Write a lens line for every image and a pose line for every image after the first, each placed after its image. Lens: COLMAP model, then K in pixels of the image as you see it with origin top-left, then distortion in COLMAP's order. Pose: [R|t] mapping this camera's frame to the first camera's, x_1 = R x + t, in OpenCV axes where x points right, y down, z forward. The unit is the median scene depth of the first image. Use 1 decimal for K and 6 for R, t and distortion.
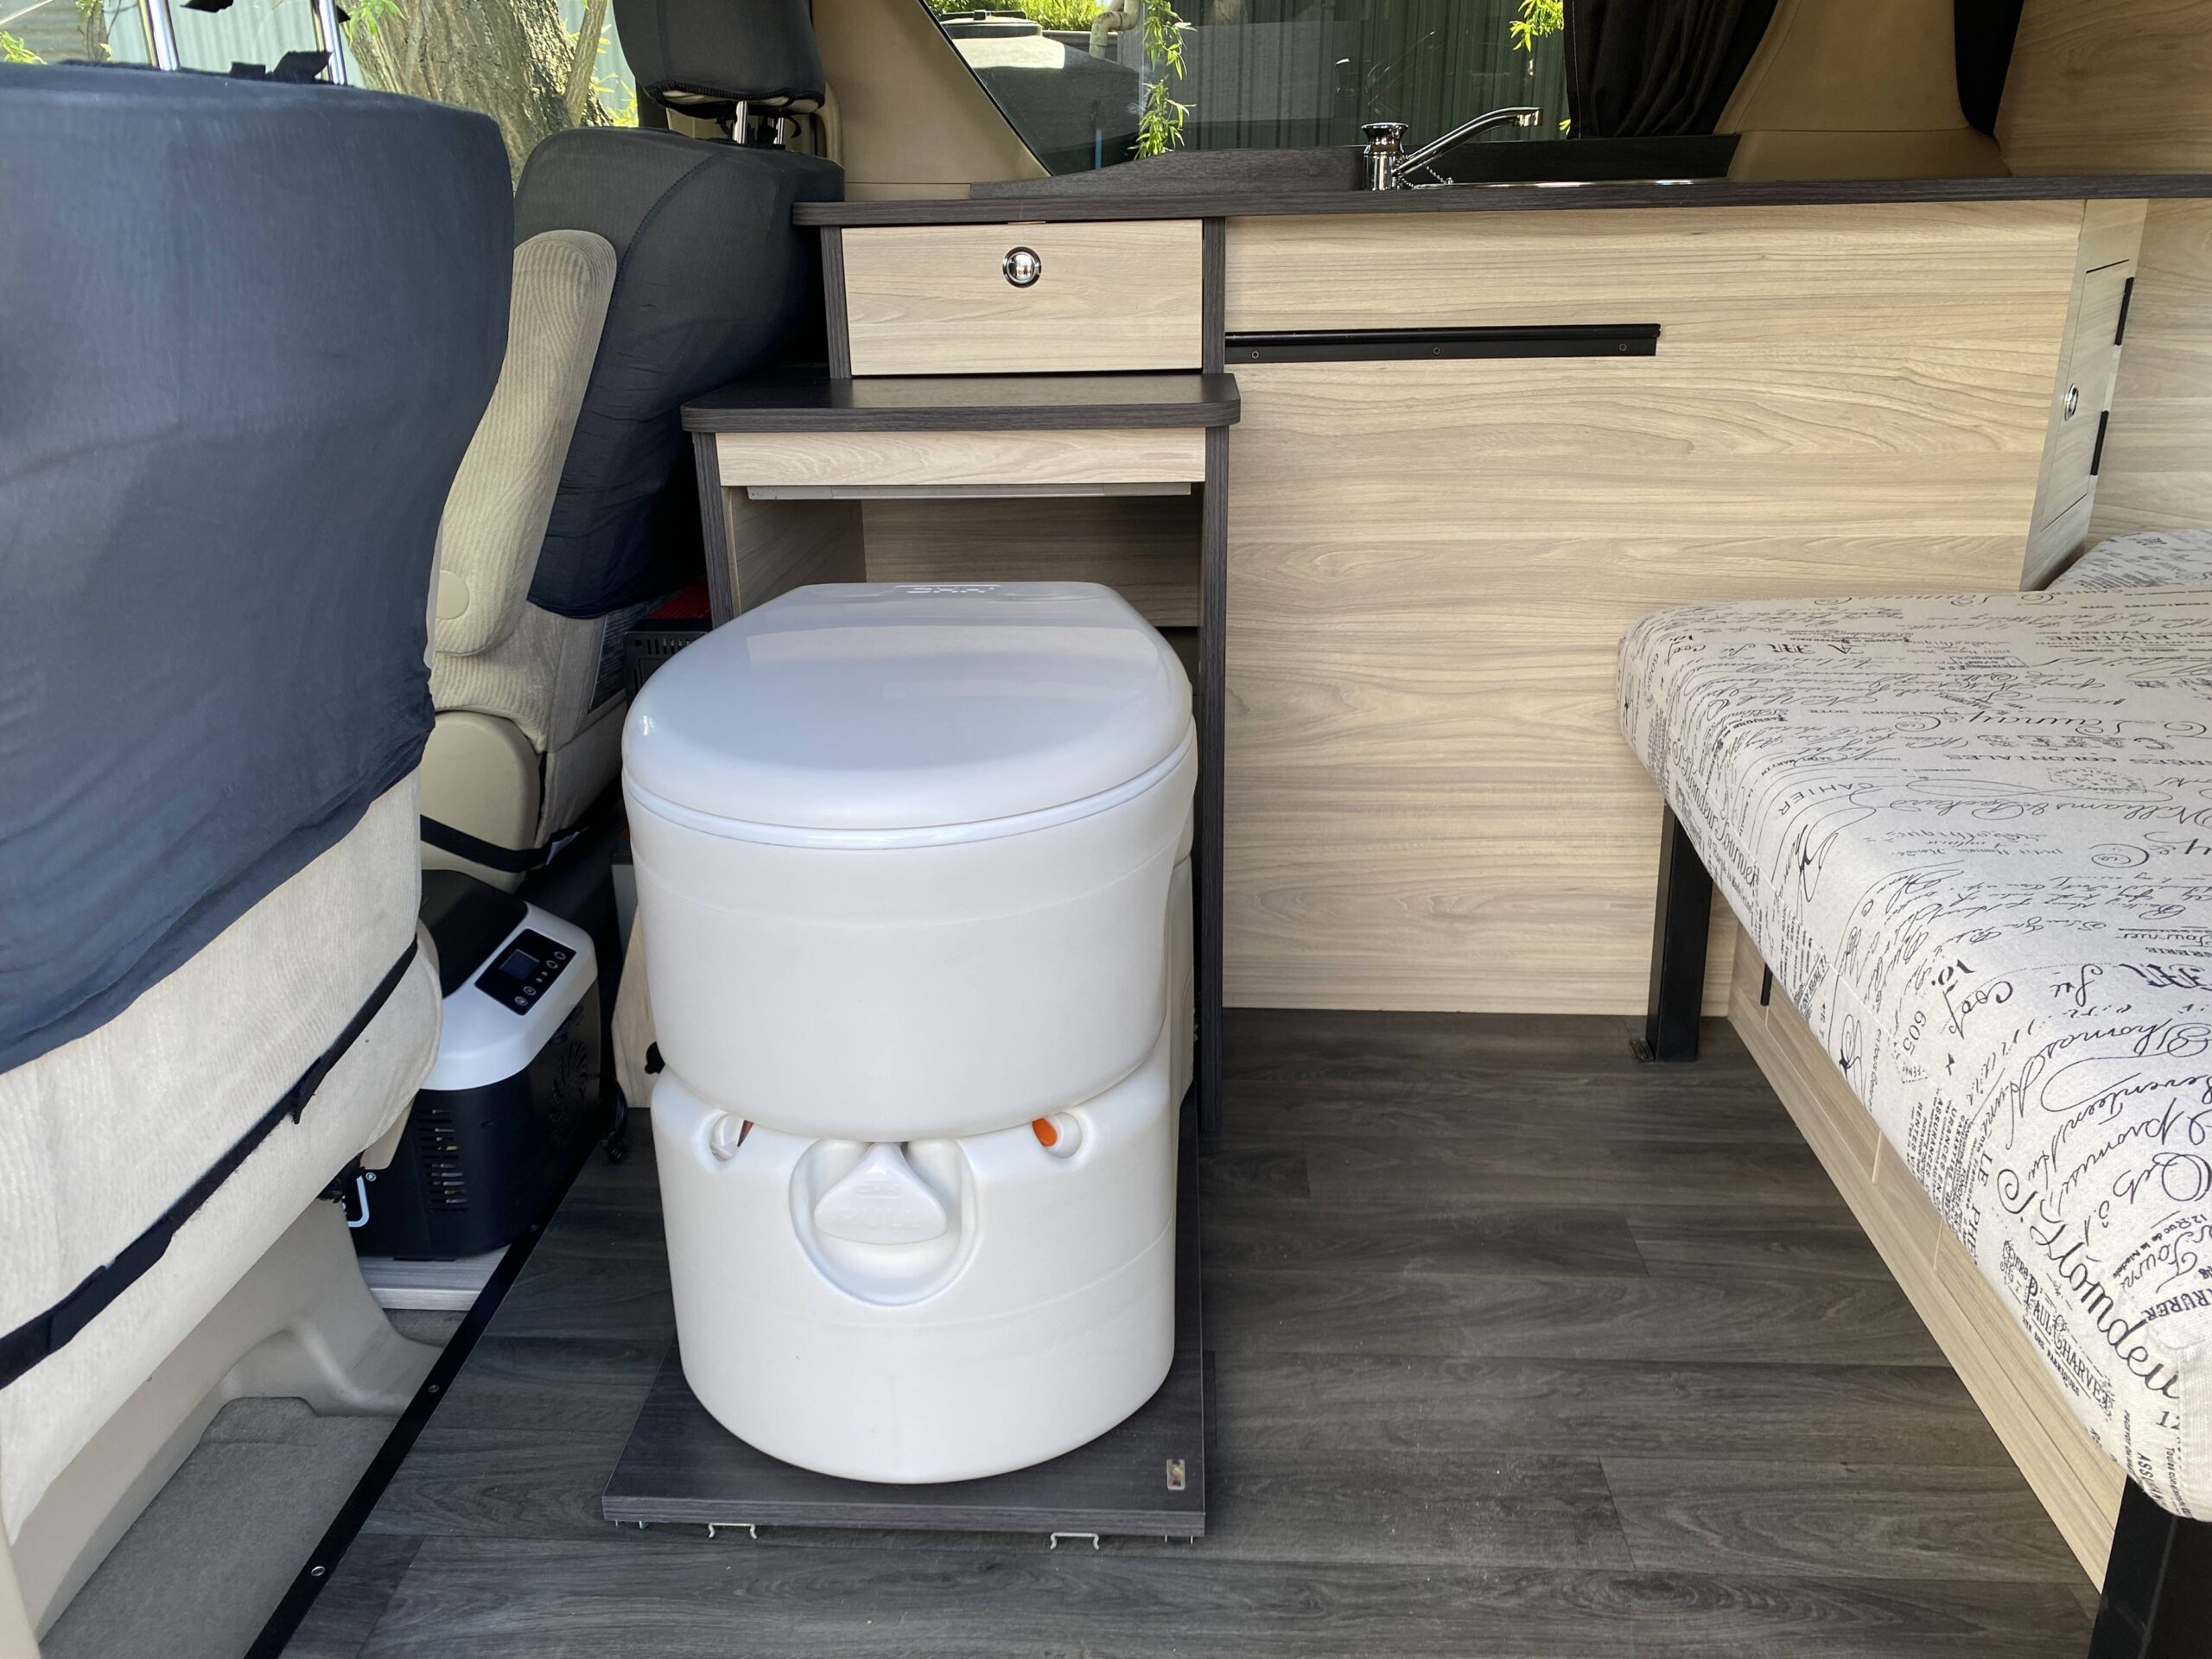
lens RADIAL K [[1712.4, 0, 1106.0], [0, 1712.4, 829.5], [0, 0, 1]] dist [0.012379, -0.003571]
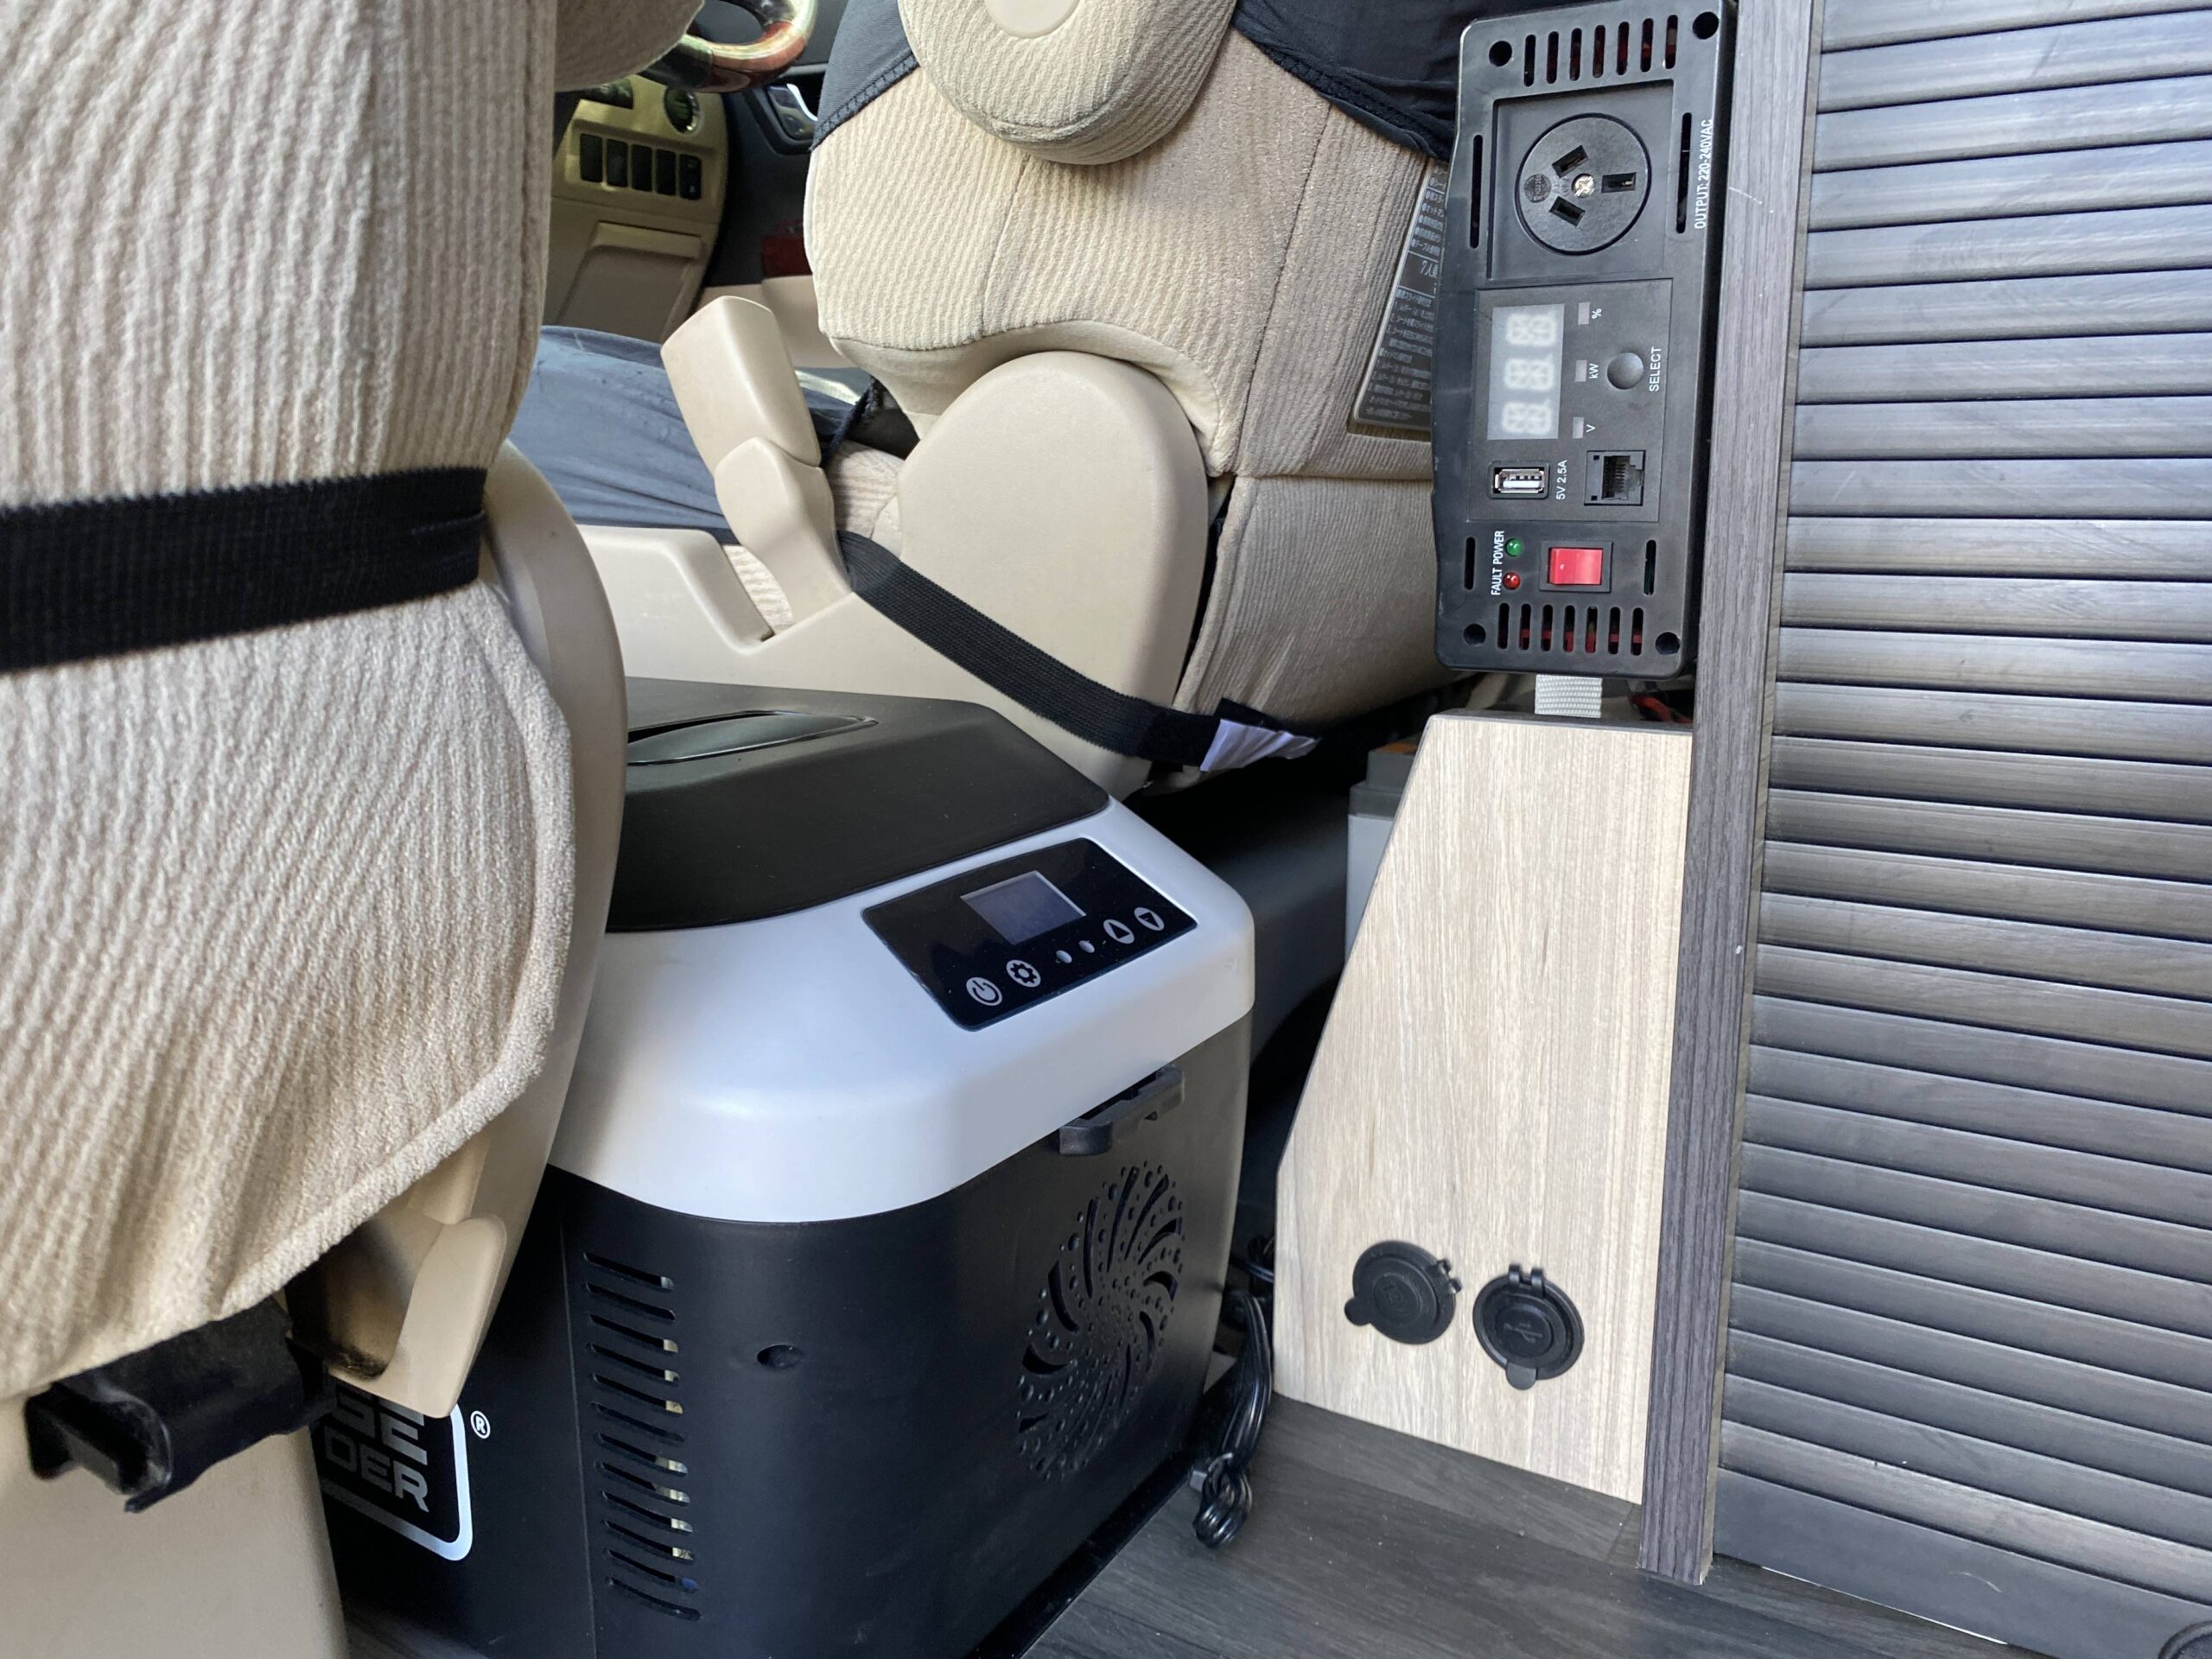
lens RADIAL K [[1712.4, 0, 1106.0], [0, 1712.4, 829.5], [0, 0, 1]] dist [0.012379, -0.003571]
pose [[0.884853, 0.105630, -0.453737, -0.203099], [-0.173276, 0.978703, -0.110071, 0.116360], [0.432447, 0.176019, 0.884312, 0.823898]]
